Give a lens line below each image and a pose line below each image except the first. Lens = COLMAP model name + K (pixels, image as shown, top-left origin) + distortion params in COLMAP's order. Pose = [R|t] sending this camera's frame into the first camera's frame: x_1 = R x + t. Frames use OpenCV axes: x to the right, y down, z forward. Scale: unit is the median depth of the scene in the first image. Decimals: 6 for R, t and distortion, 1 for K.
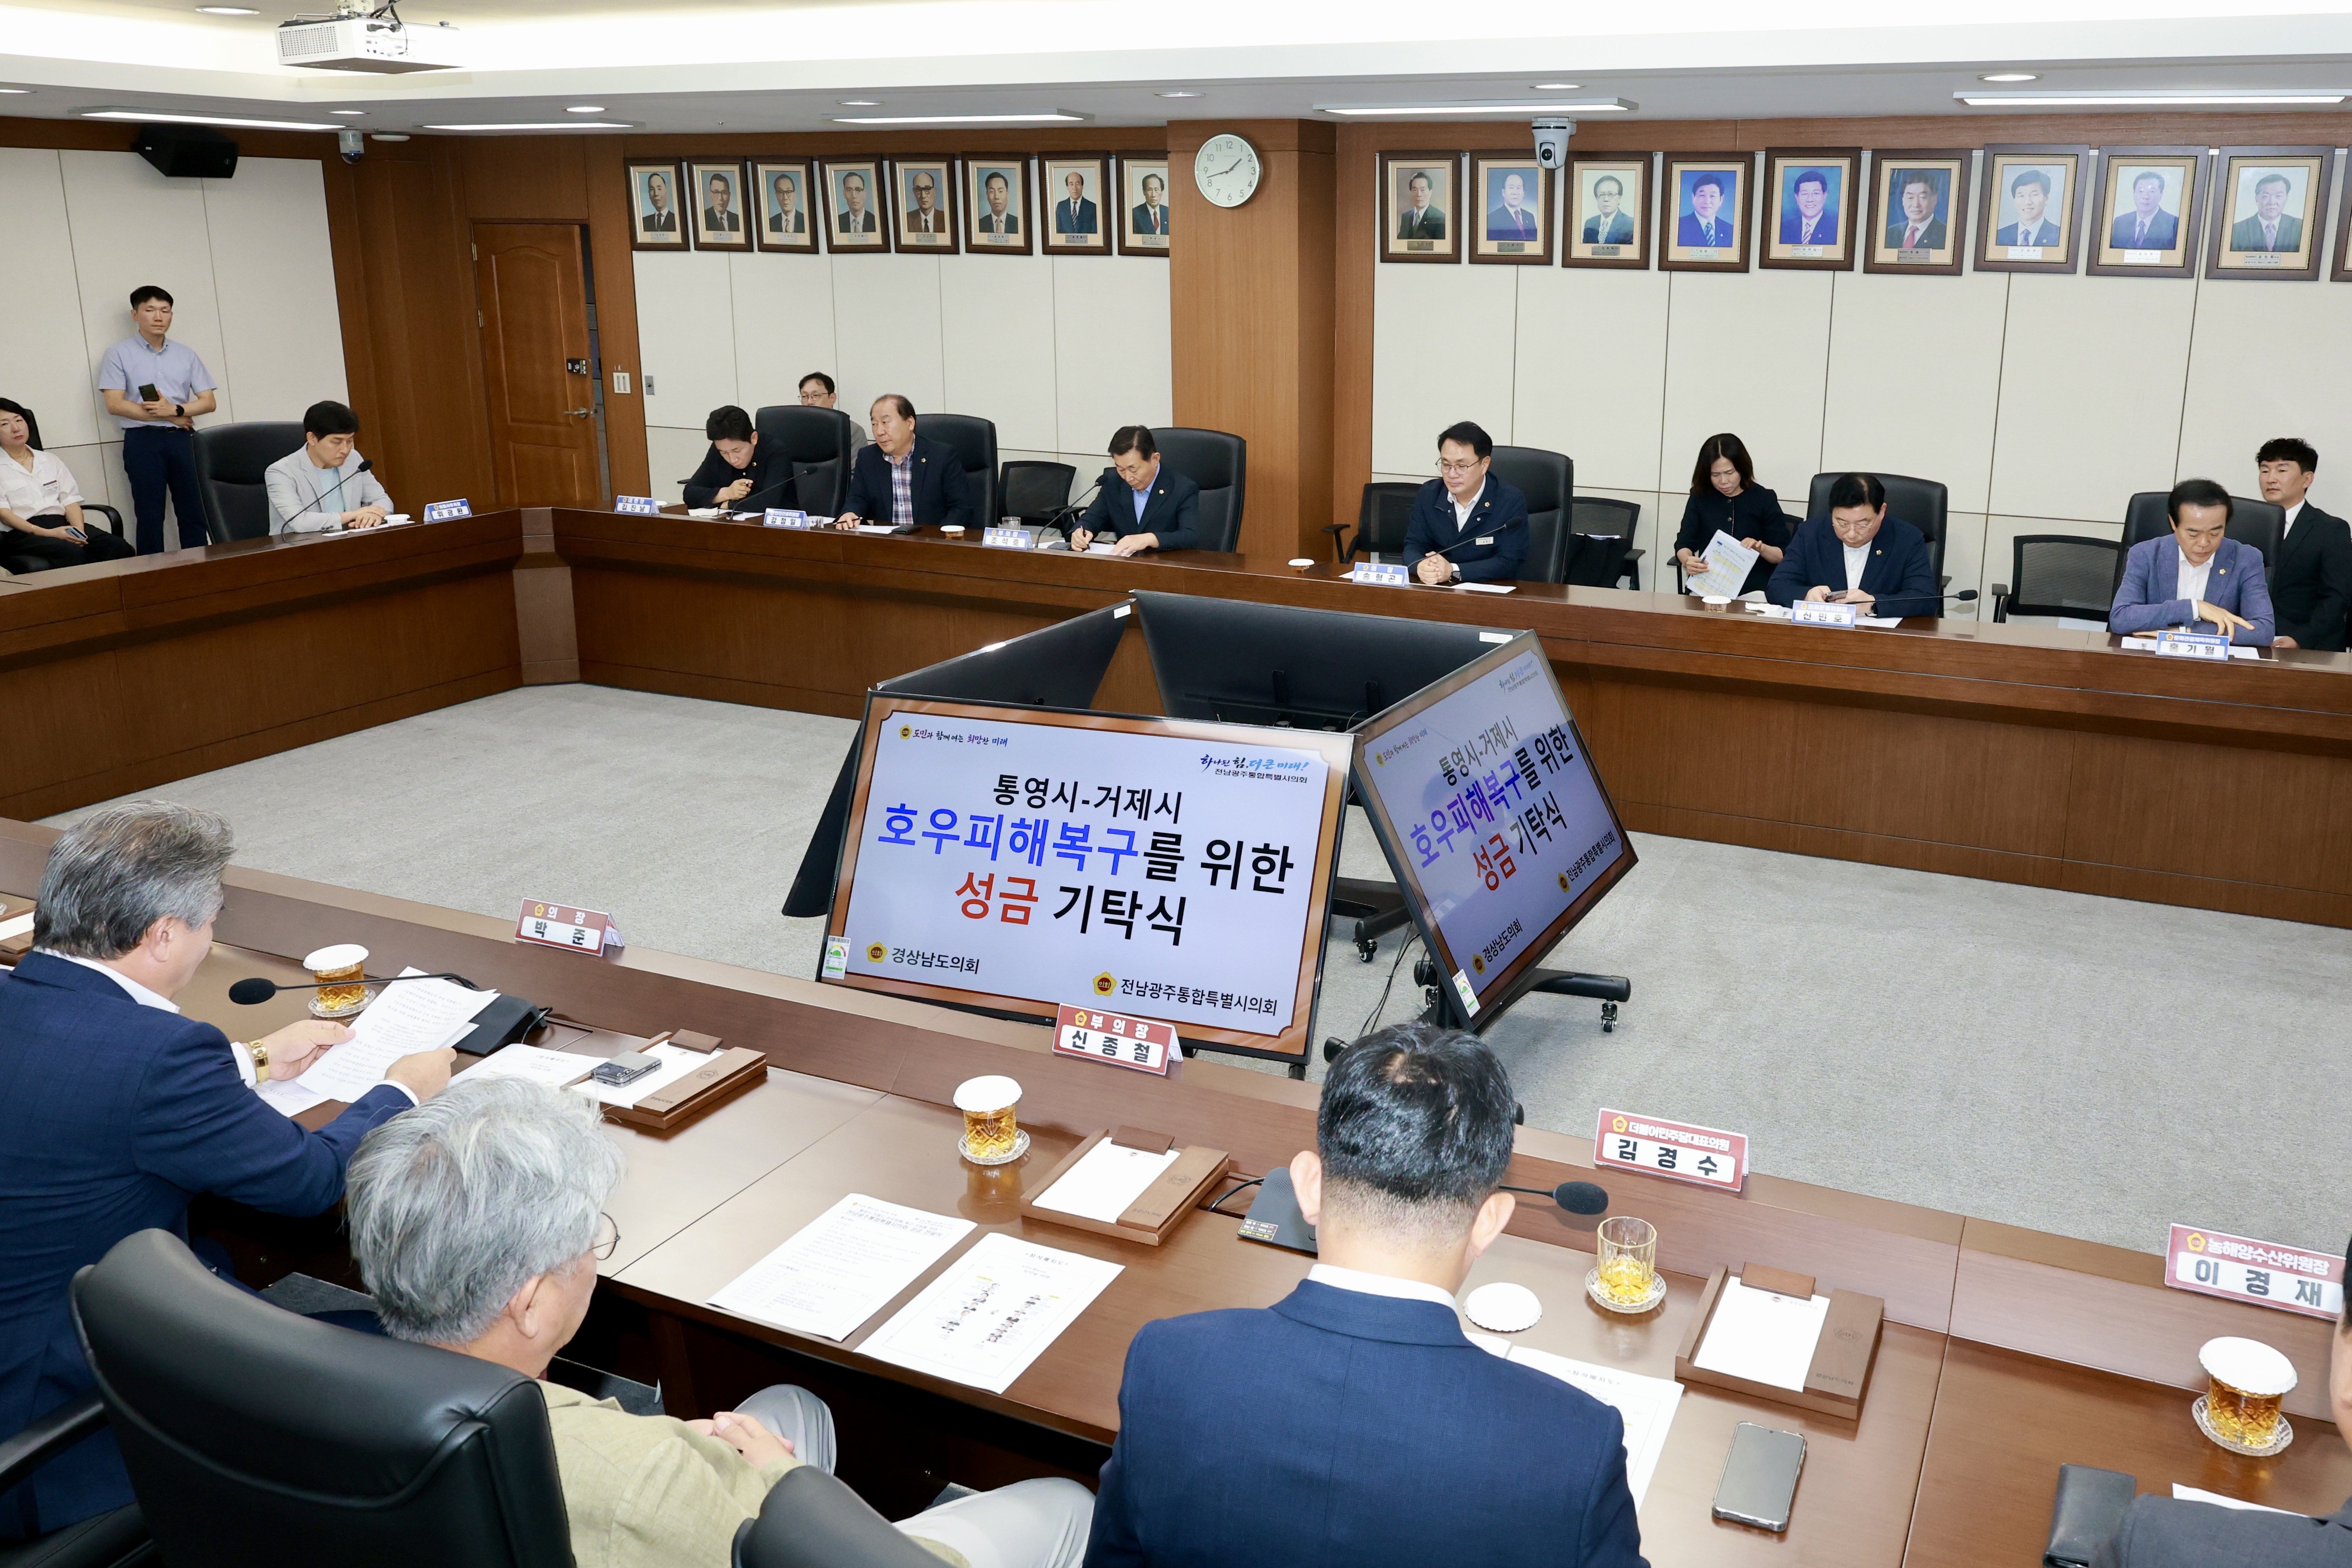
lens RADIAL K [[1785.5, 0, 1177.0], [0, 1785.5, 655.9], [0, 0, 1]] dist [-0.016343, 0.010026]
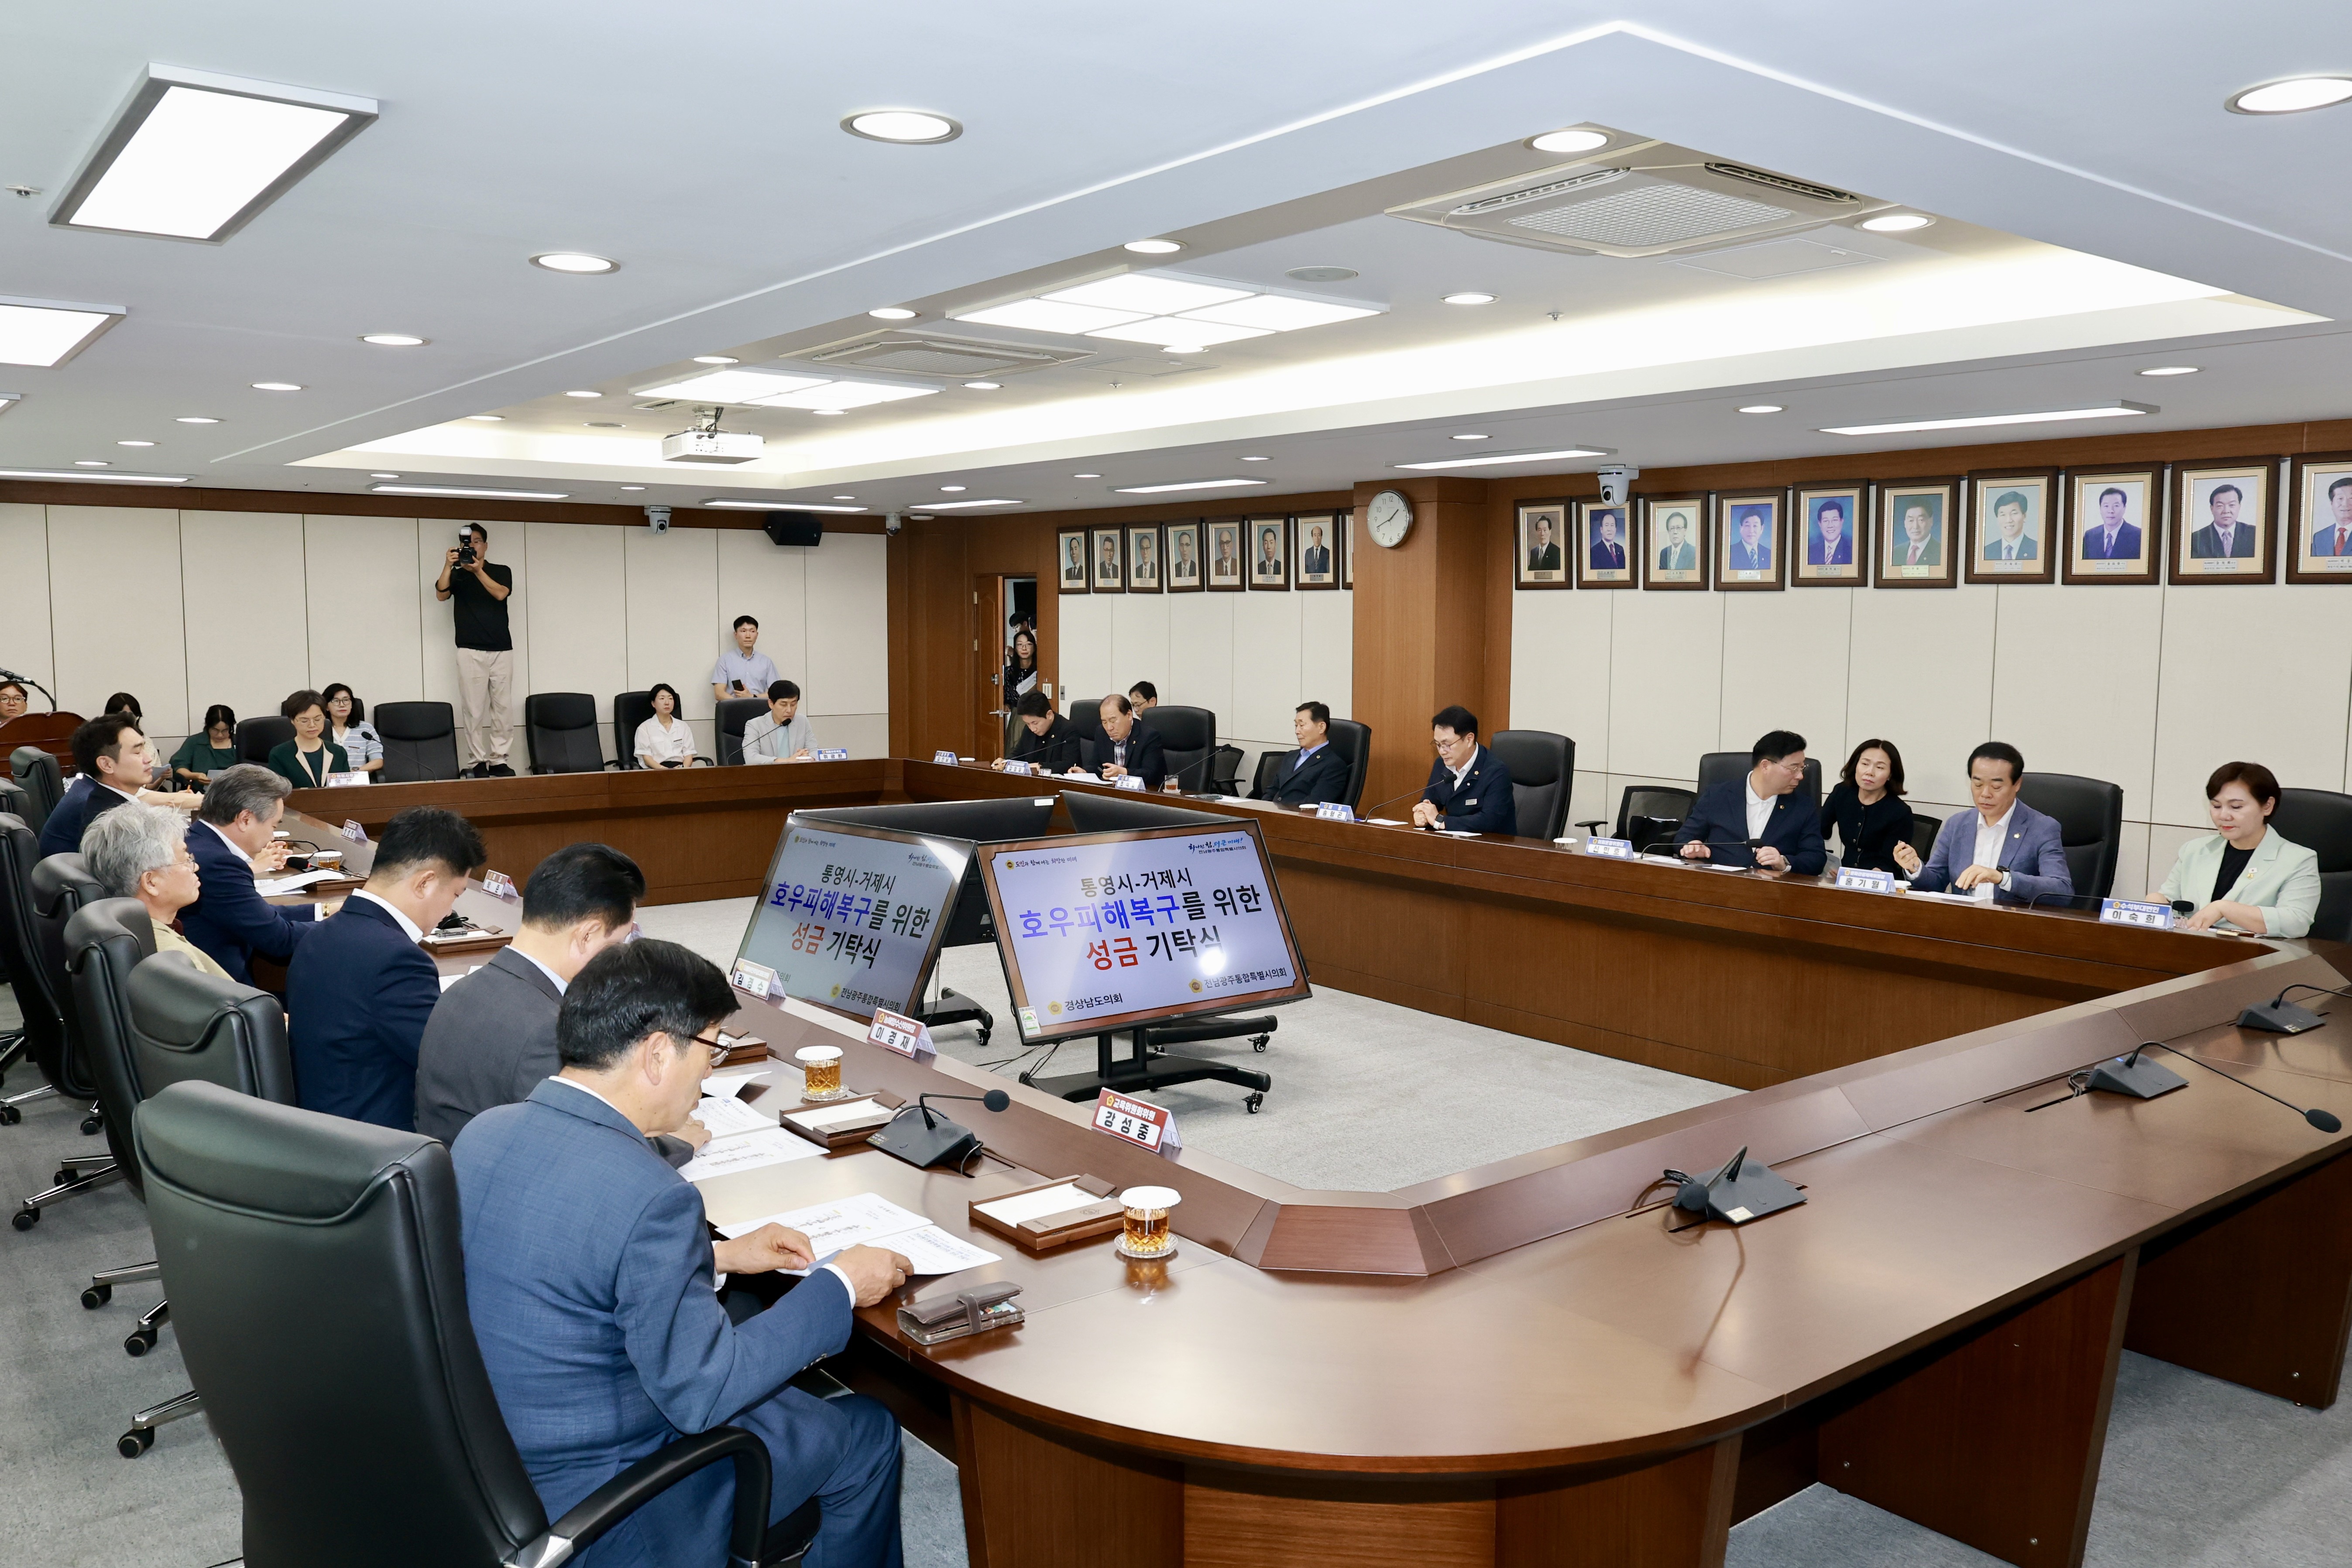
lens RADIAL K [[1786.3, 0, 1176.0], [0, 1786.3, 784.0], [0, 0, 1]] dist [-0.000575, -0.002929]
pose [[0.882135, 0.040265, -0.469273, 0.508845], [-0.109680, 0.986509, -0.121531, 0.085435], [0.458048, 0.158676, 0.874651, -0.149354]]
